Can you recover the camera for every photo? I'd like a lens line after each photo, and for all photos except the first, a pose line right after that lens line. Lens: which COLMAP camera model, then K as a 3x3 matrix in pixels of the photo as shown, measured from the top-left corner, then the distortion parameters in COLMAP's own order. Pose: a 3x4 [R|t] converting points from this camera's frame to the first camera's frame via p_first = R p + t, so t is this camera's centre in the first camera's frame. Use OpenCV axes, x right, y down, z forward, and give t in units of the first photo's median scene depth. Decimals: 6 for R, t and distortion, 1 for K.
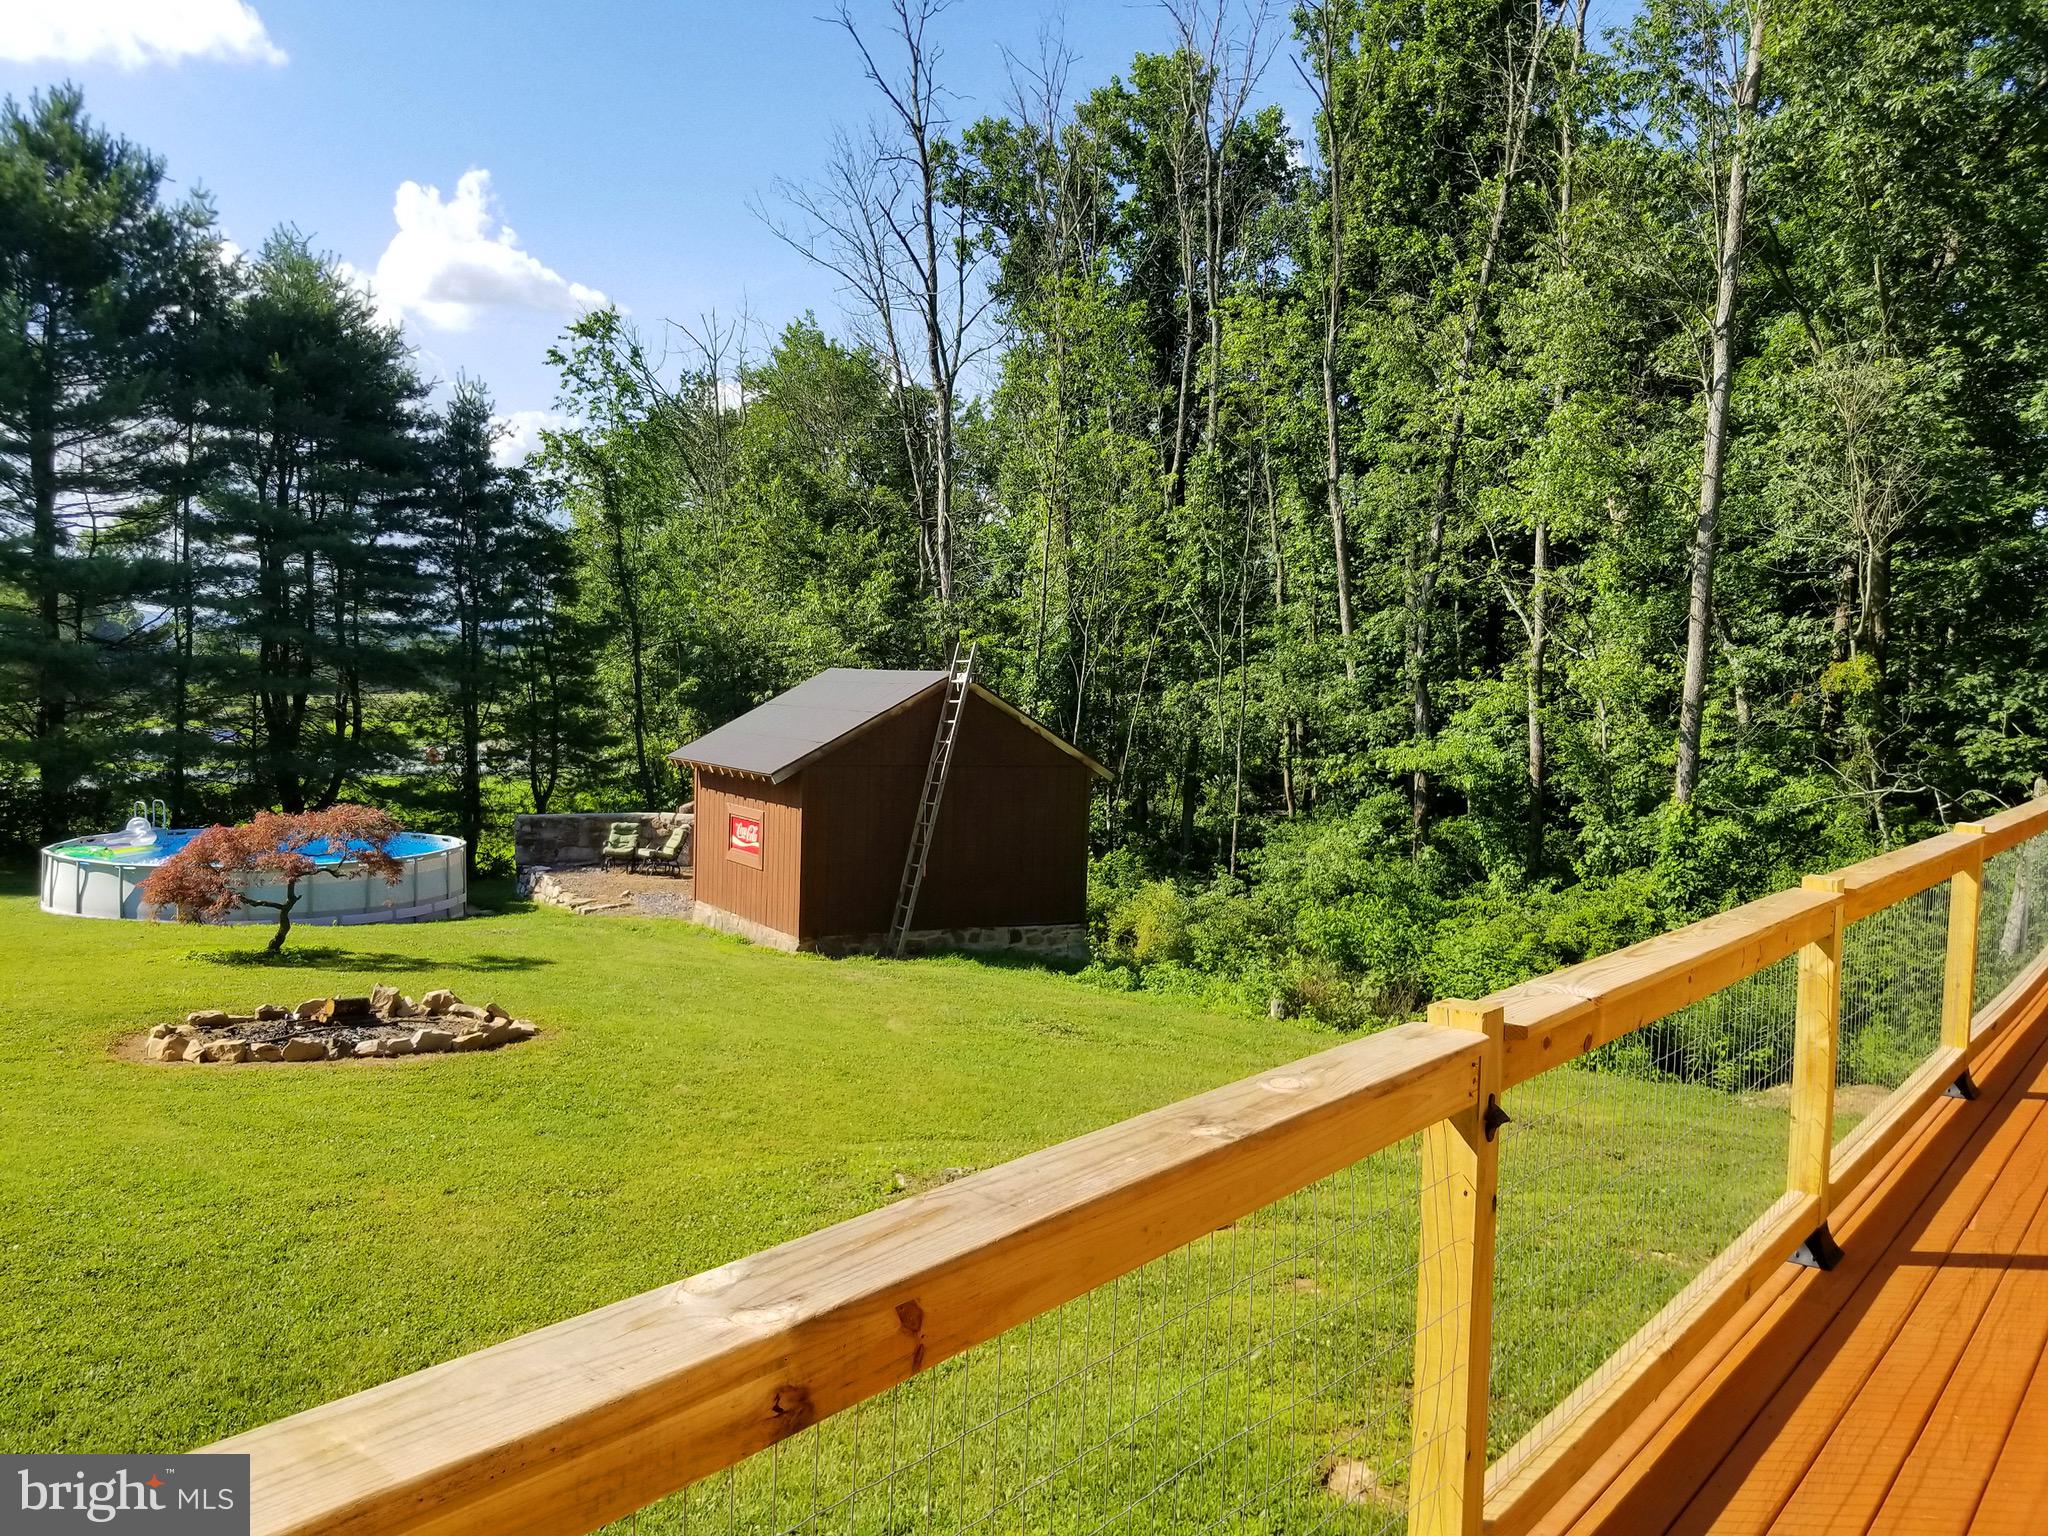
lens RADIAL K [[1612.5, 0, 987.9], [0, 1612.5, 736.0], [0, 0, 1]] dist [0.072938, -0.138863]
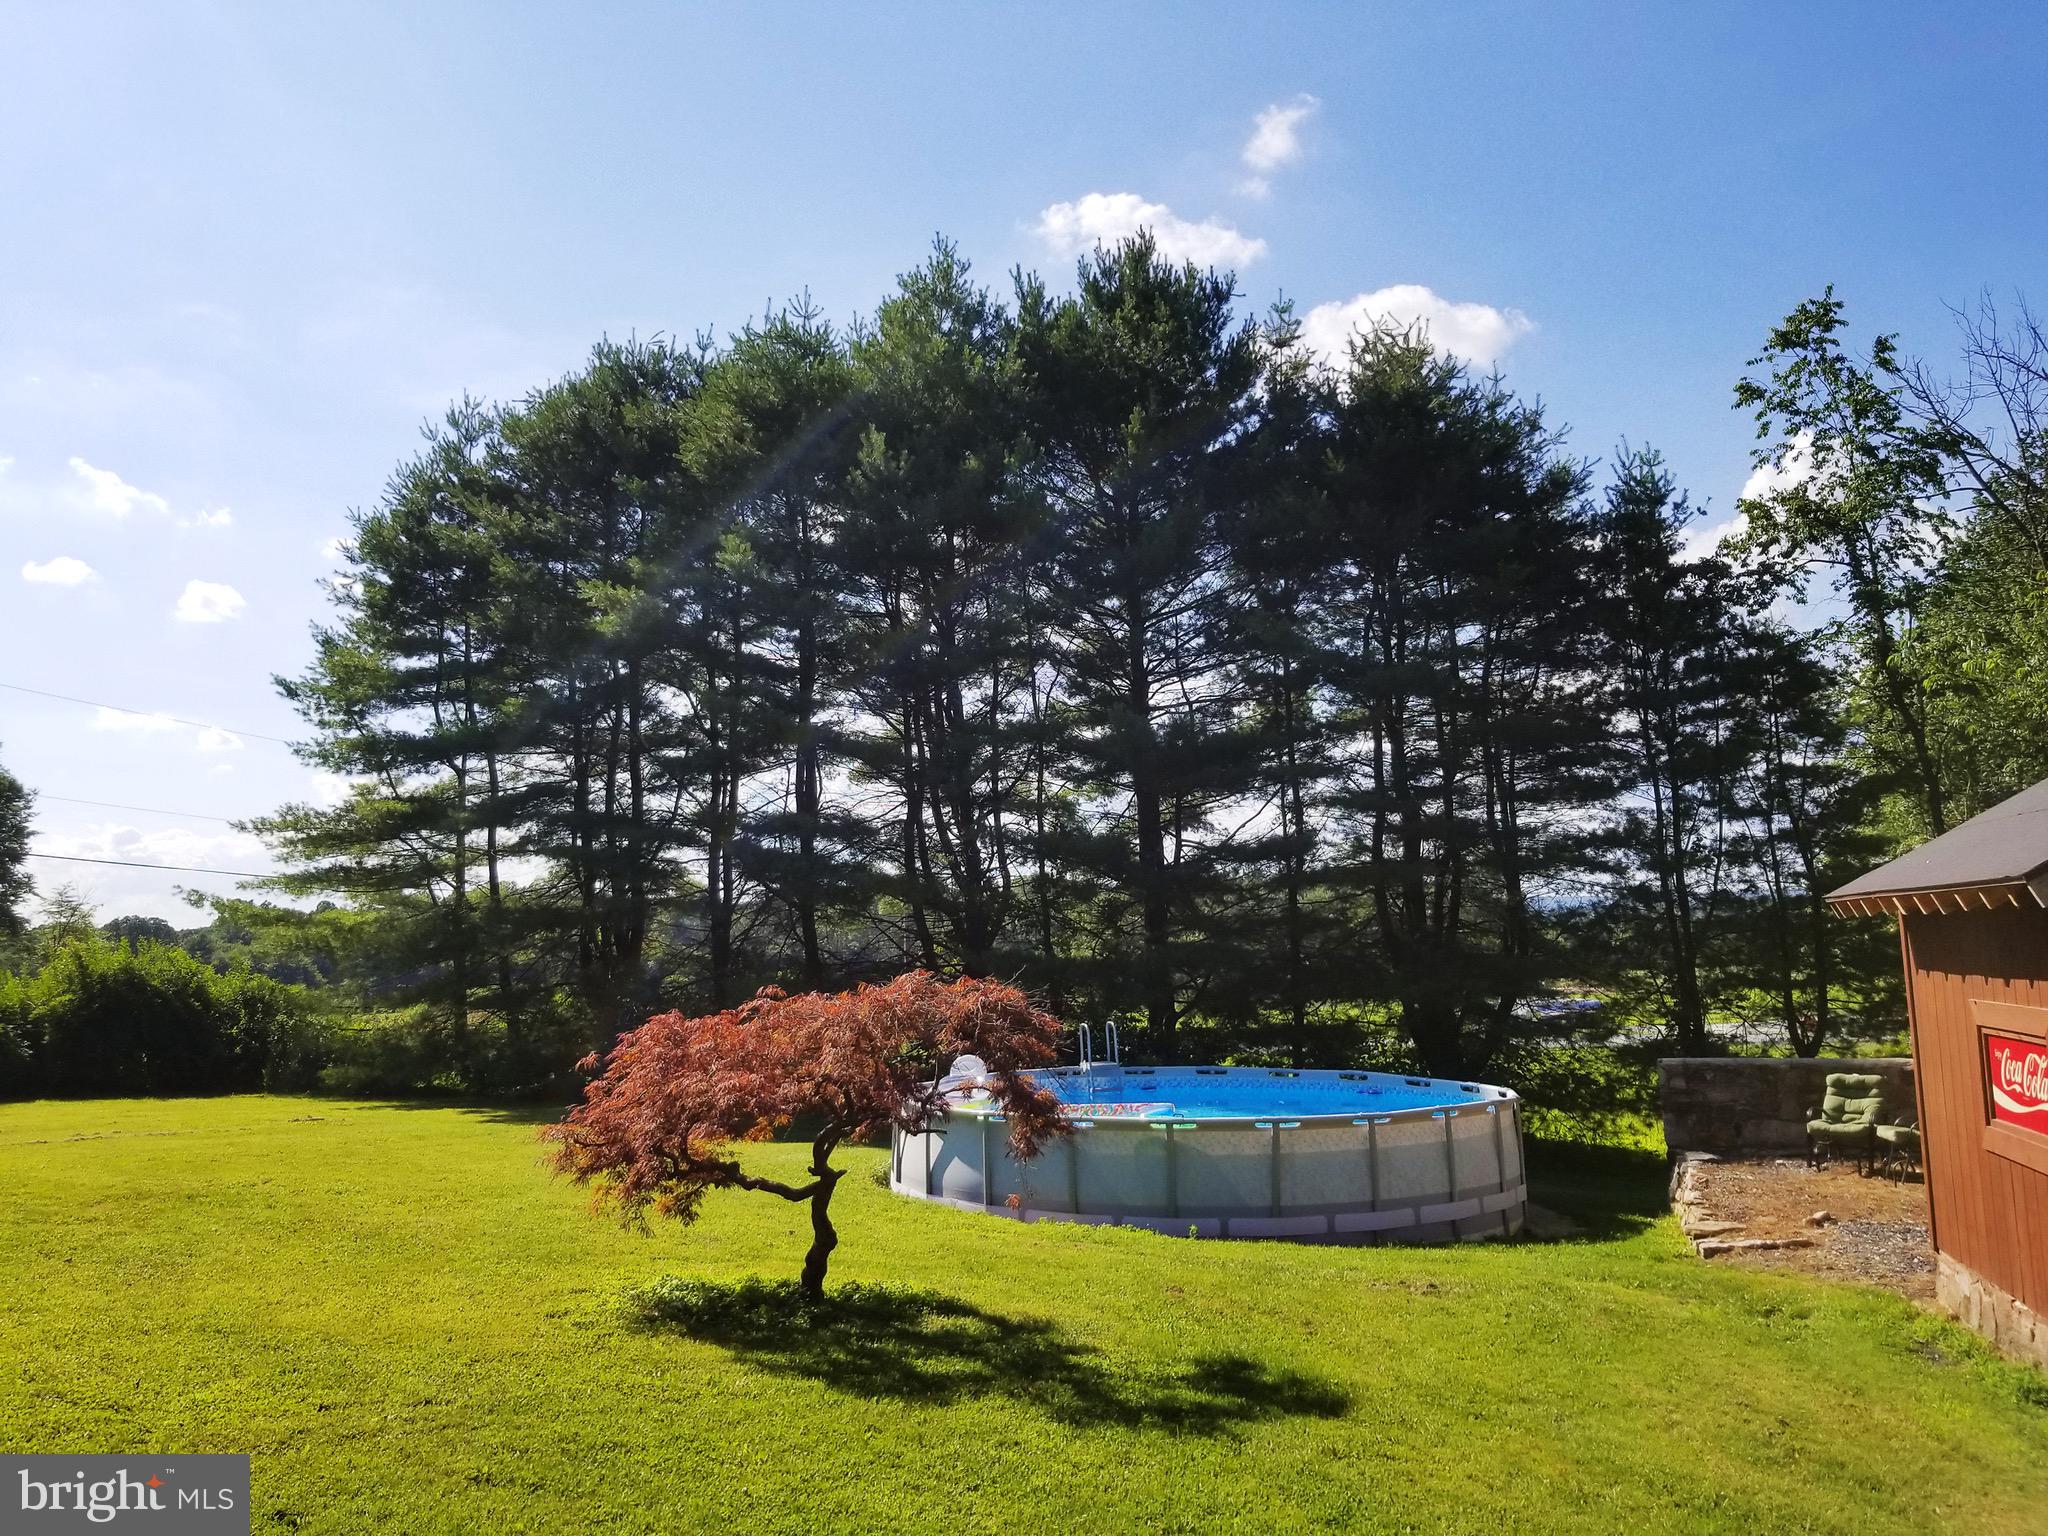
lens RADIAL K [[1634.7, 0, 1023.8], [0, 1634.7, 724.4], [0, 0, 1]] dist [0.002521, 0.003553]
pose [[0.700684, -0.144875, -0.698608, -0.021972], [0.019718, 0.982725, -0.184018, 0.027894], [0.713199, 0.115163, 0.691437, 0.347948]]
